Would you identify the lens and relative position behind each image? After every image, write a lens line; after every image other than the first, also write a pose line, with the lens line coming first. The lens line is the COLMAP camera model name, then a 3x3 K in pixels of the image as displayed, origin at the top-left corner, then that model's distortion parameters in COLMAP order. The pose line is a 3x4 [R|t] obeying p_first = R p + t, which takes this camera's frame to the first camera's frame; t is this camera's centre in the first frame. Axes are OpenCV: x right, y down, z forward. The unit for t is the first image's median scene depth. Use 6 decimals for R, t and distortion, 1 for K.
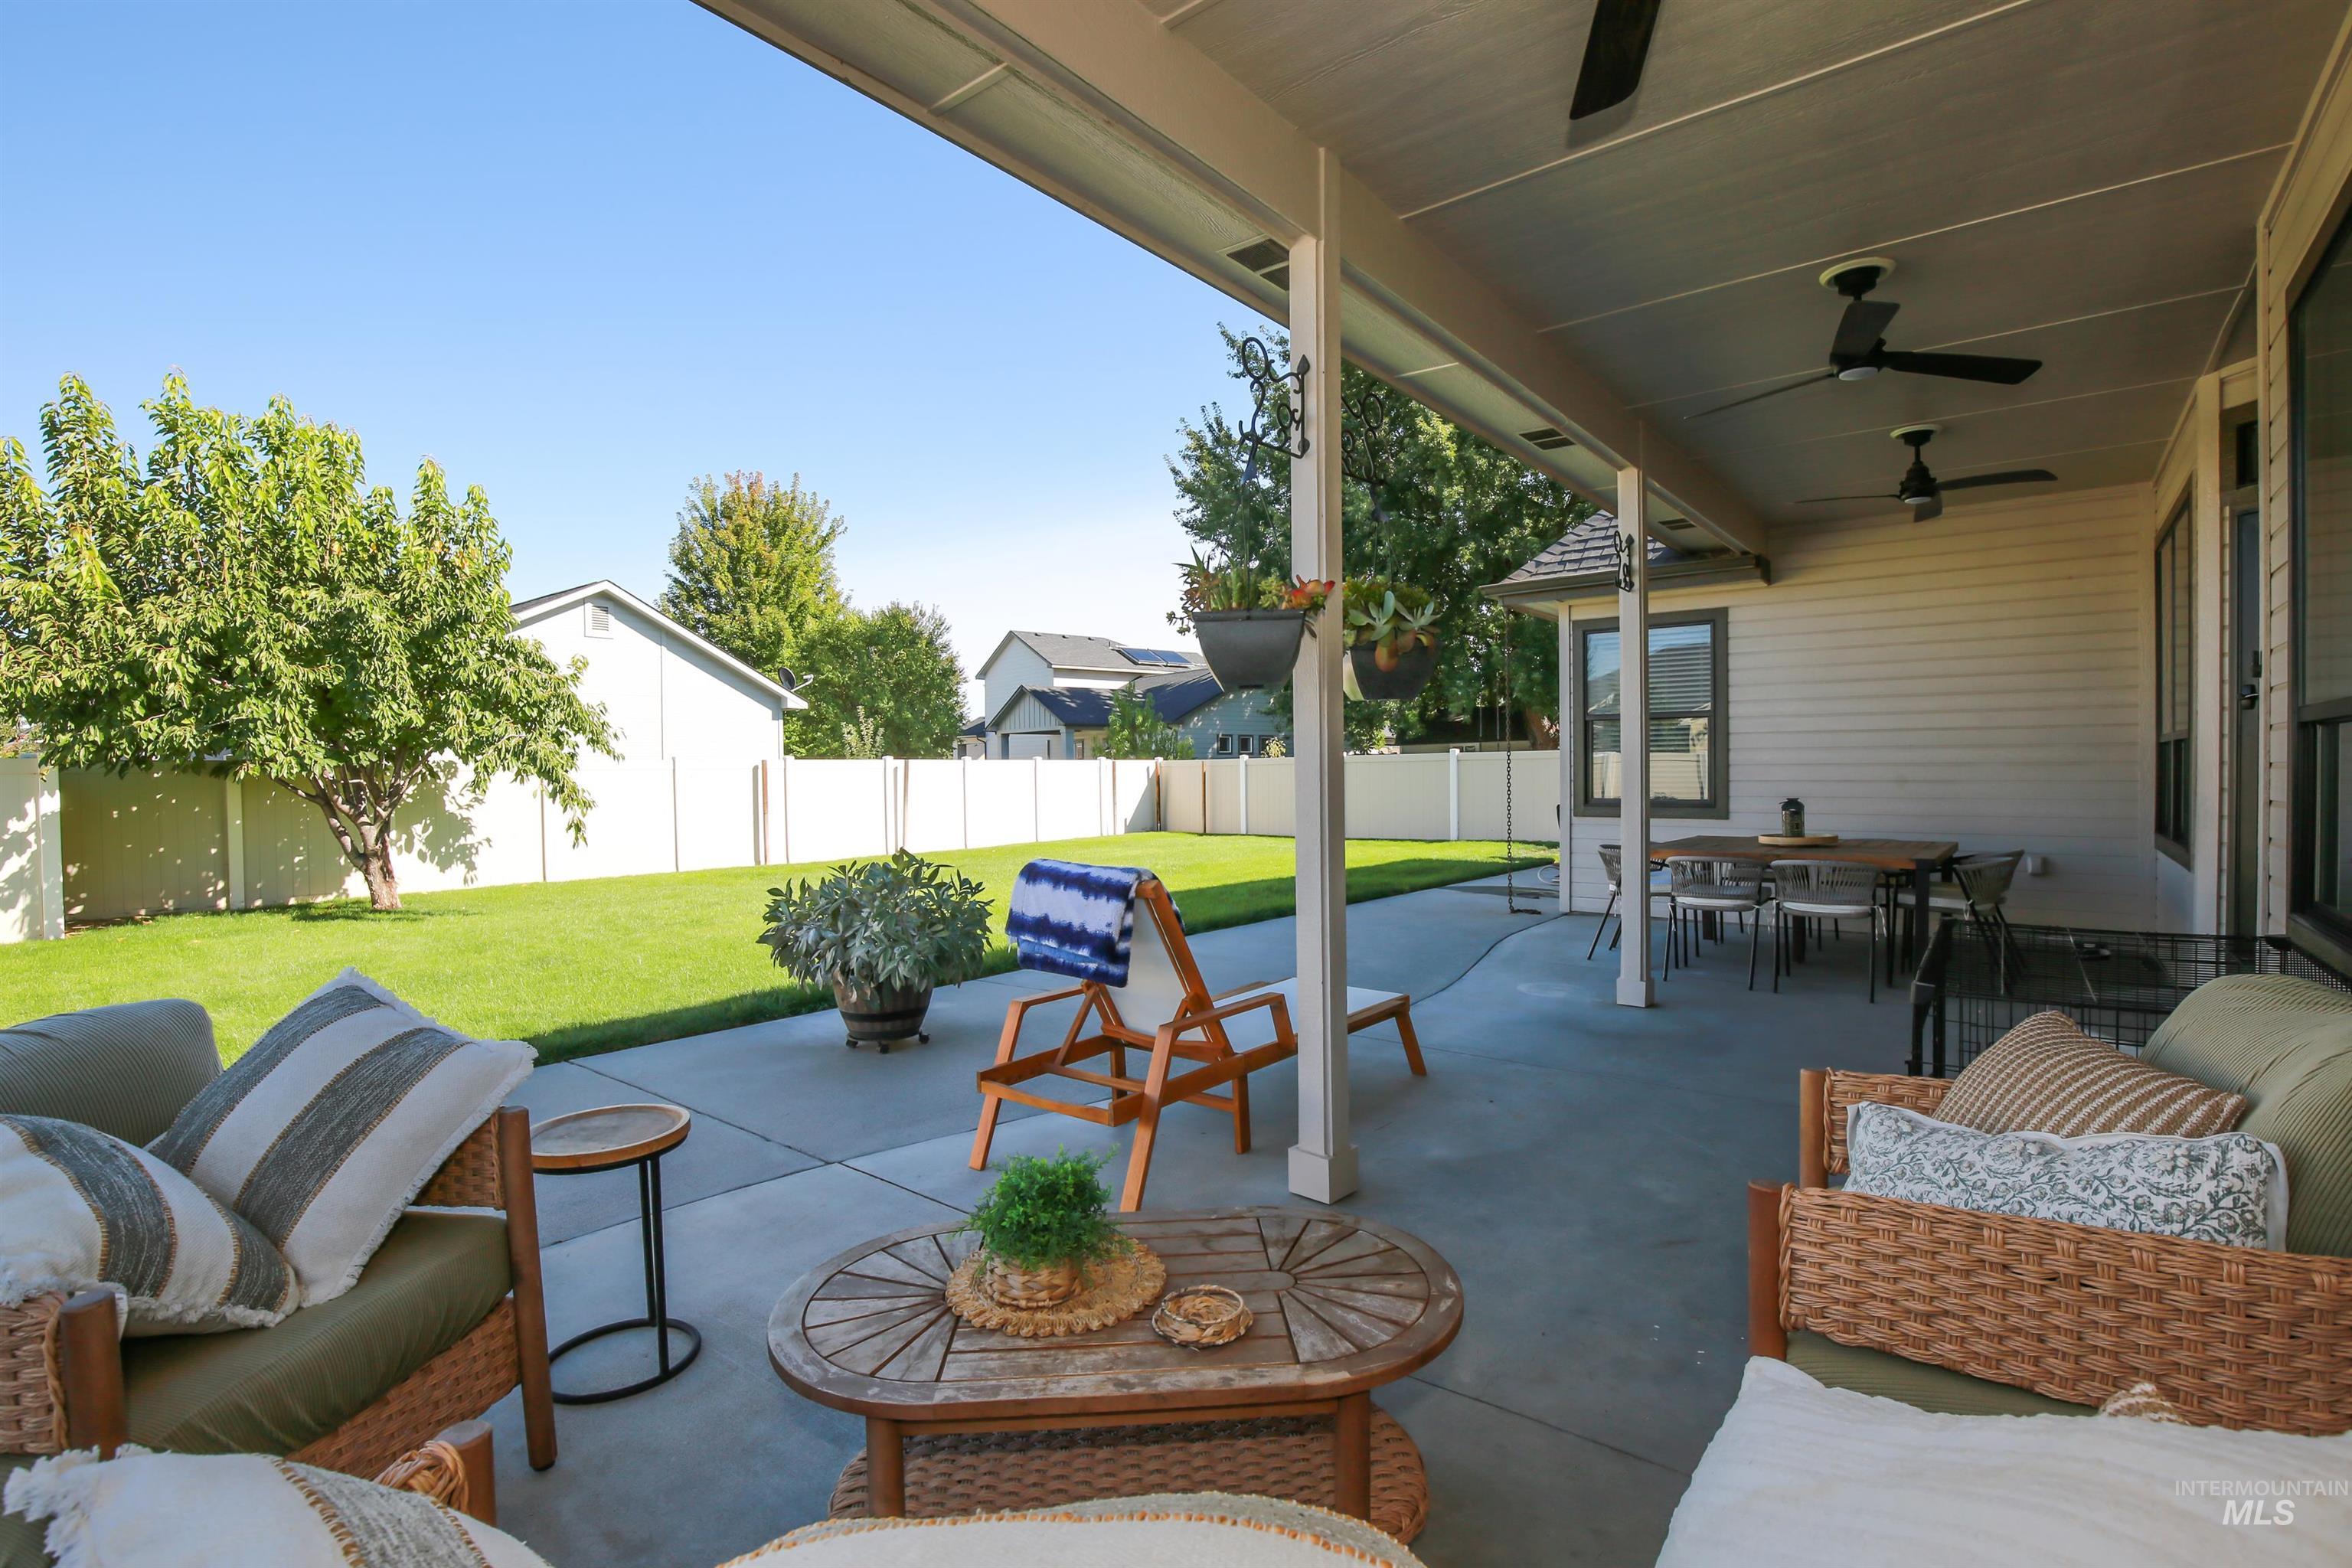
lens RADIAL K [[1083.2, 0, 1171.8], [0, 1083.2, 788.5], [0, 0, 1]] dist [-0.034595, 0.003774]
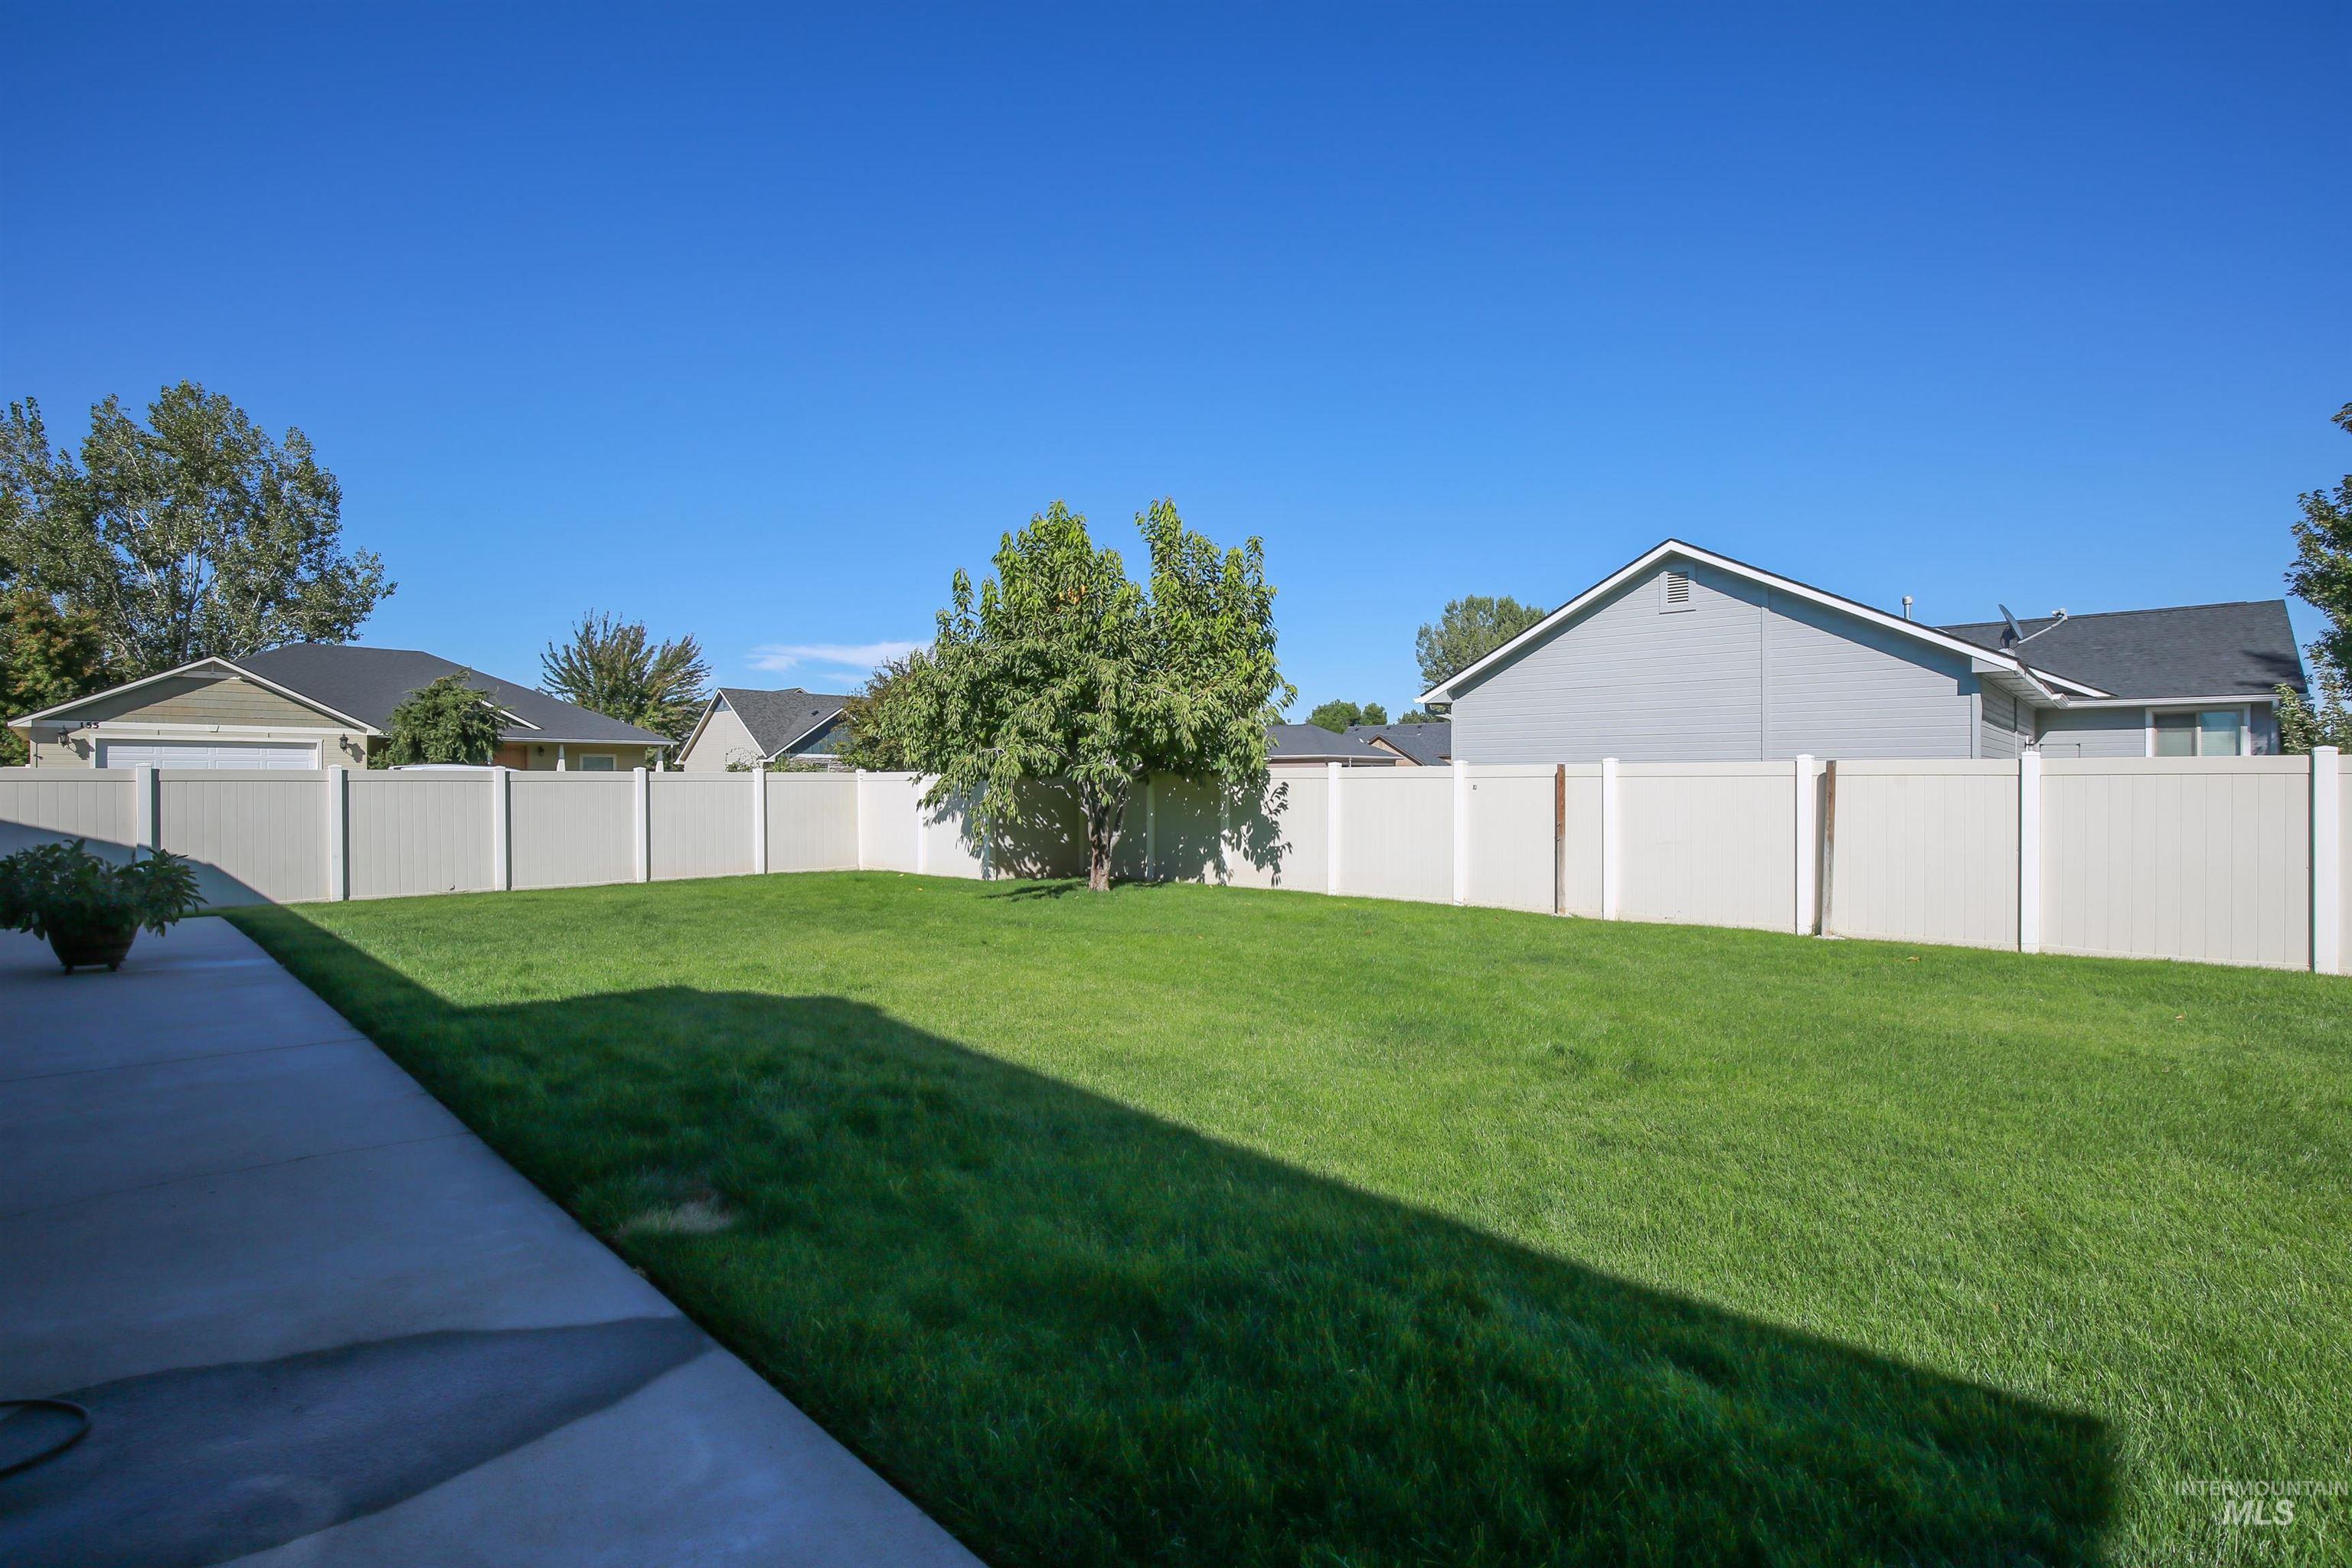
lens RADIAL K [[1083.2, 0, 1194.6], [0, 1083.2, 777.3], [0, 0, 1]] dist [-0.034595, 0.003774]
pose [[-0.073321, 0.001563, -0.997307, 0.255245], [-0.018408, 0.999826, 0.002920, -0.011397], [0.997138, 0.018573, -0.073280, 0.616735]]
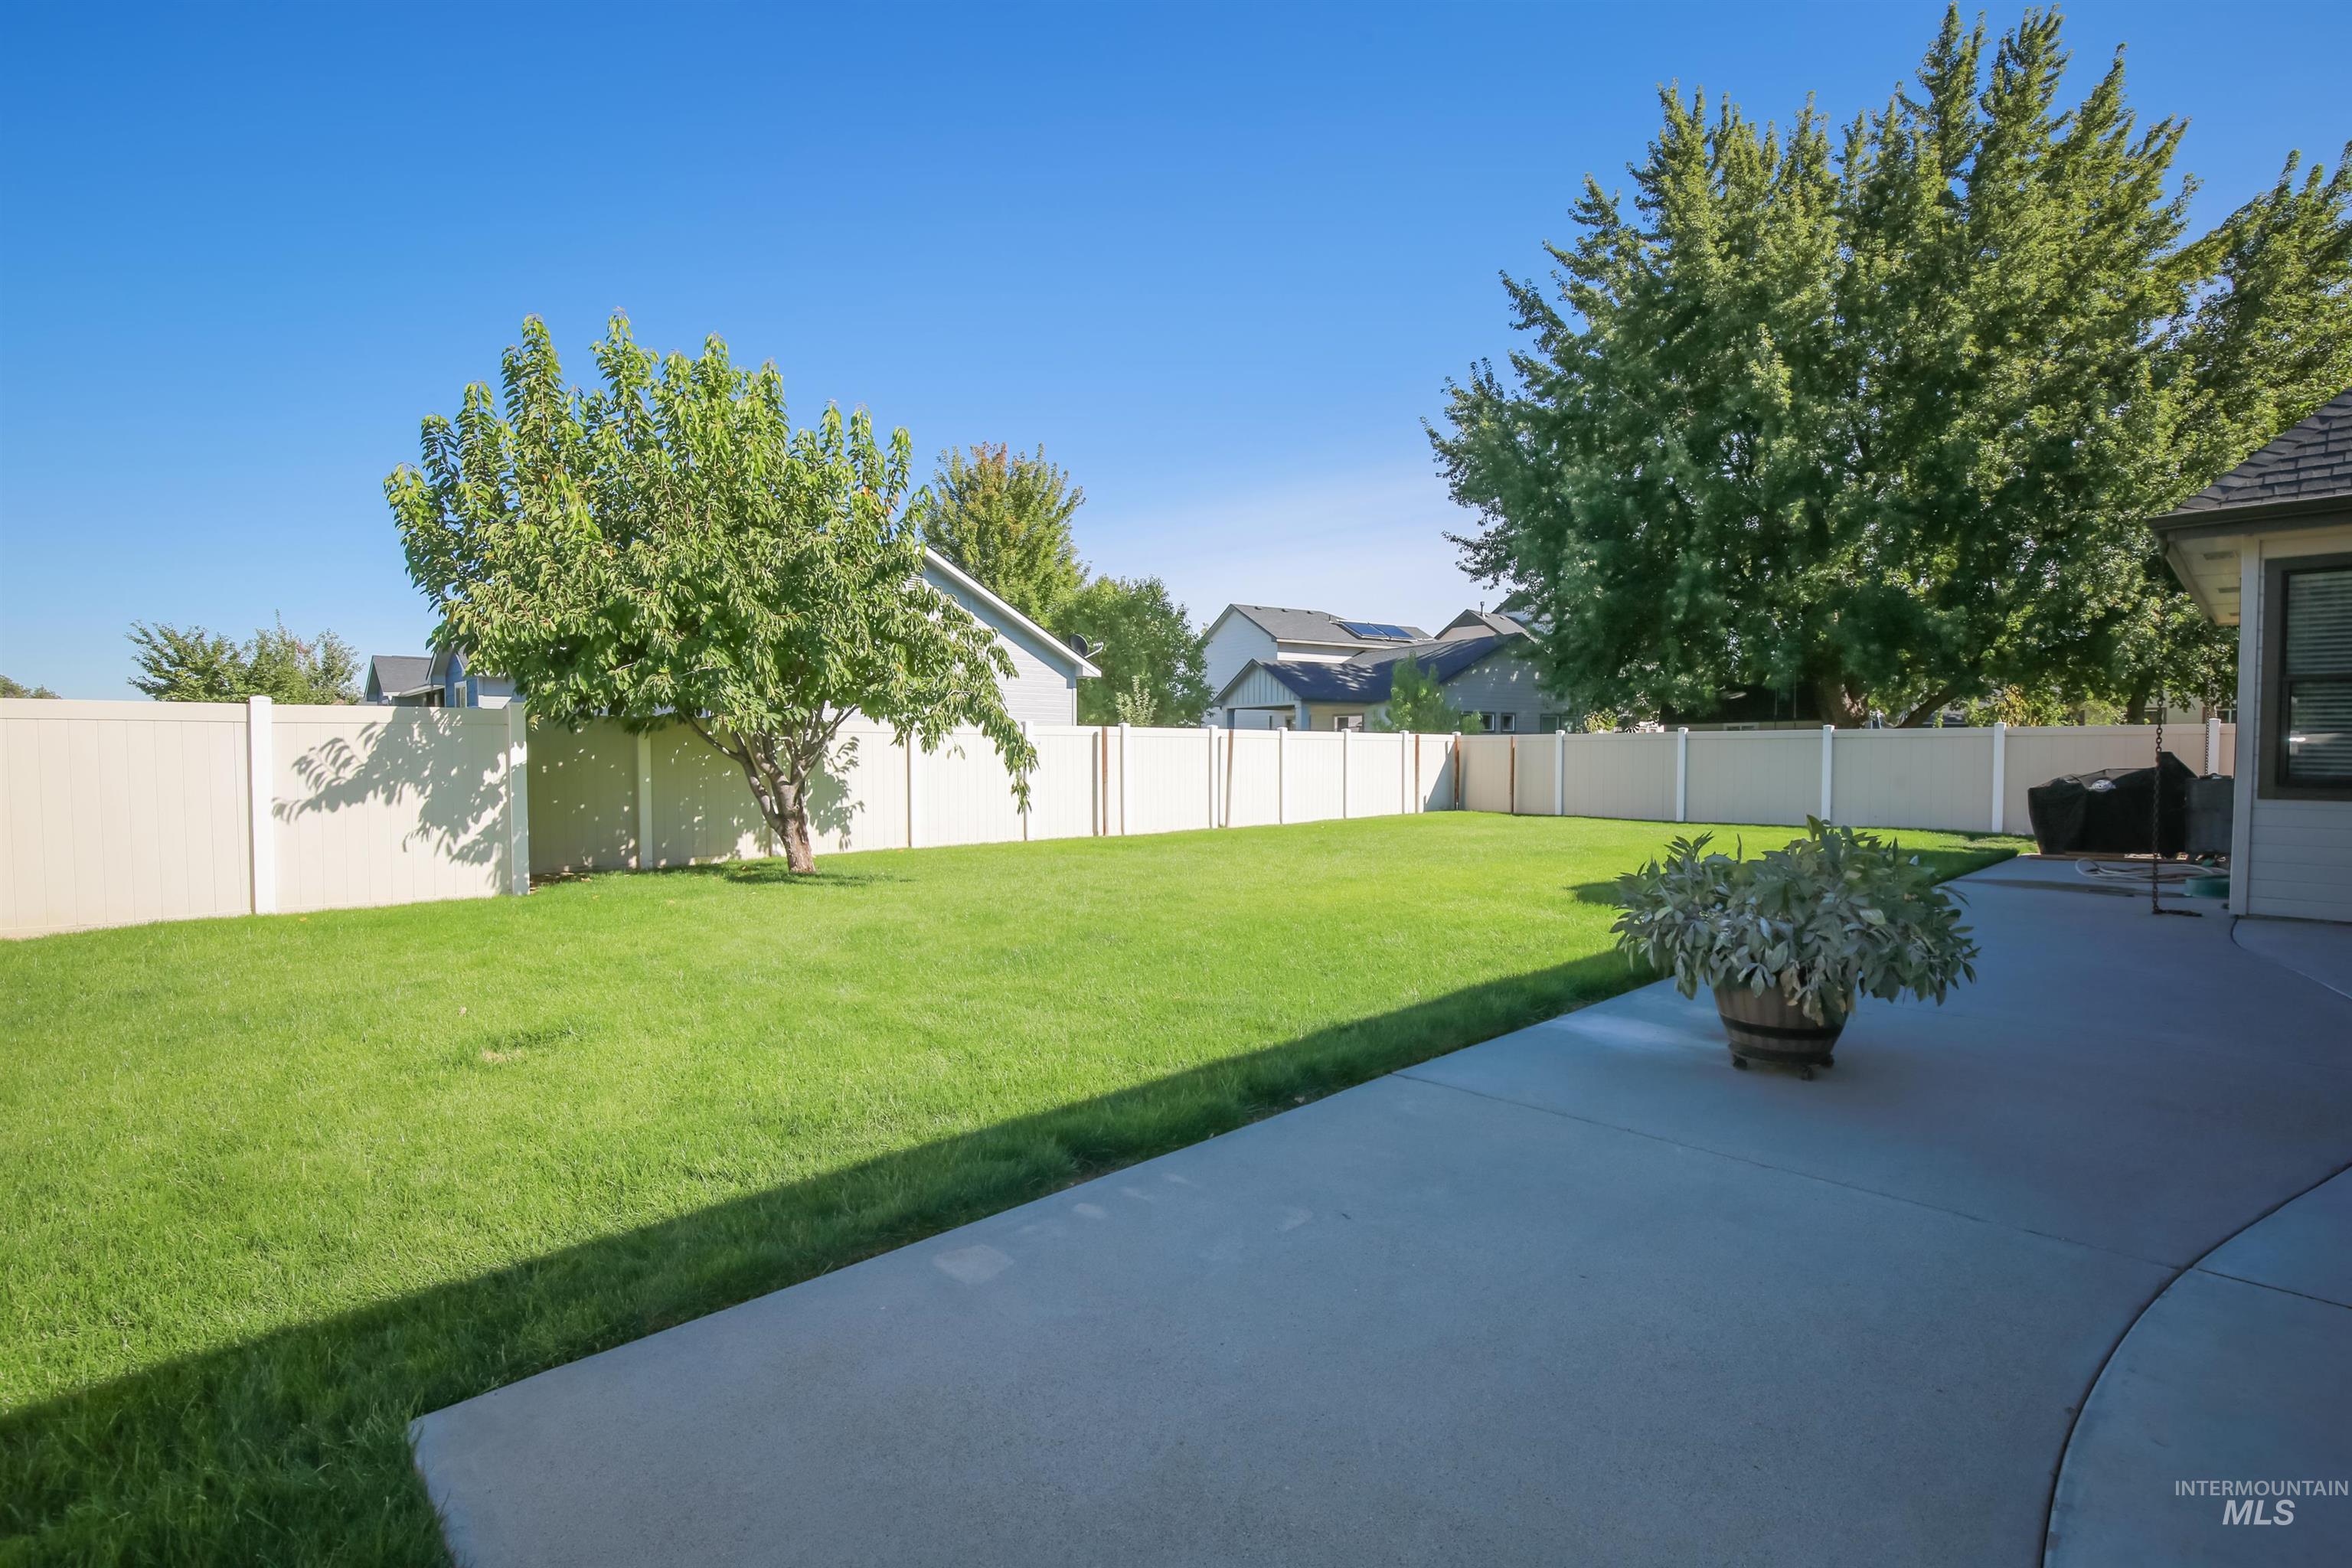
lens RADIAL K [[1083.2, 0, 1166.9], [0, 1083.2, 775.9], [0, 0, 1]] dist [-0.034595, 0.003774]
pose [[0.990150, 0.017013, -0.138976, -0.143139], [-0.016113, 0.999841, 0.007600, 0.006947], [0.139083, -0.005286, 0.990267, 0.041778]]
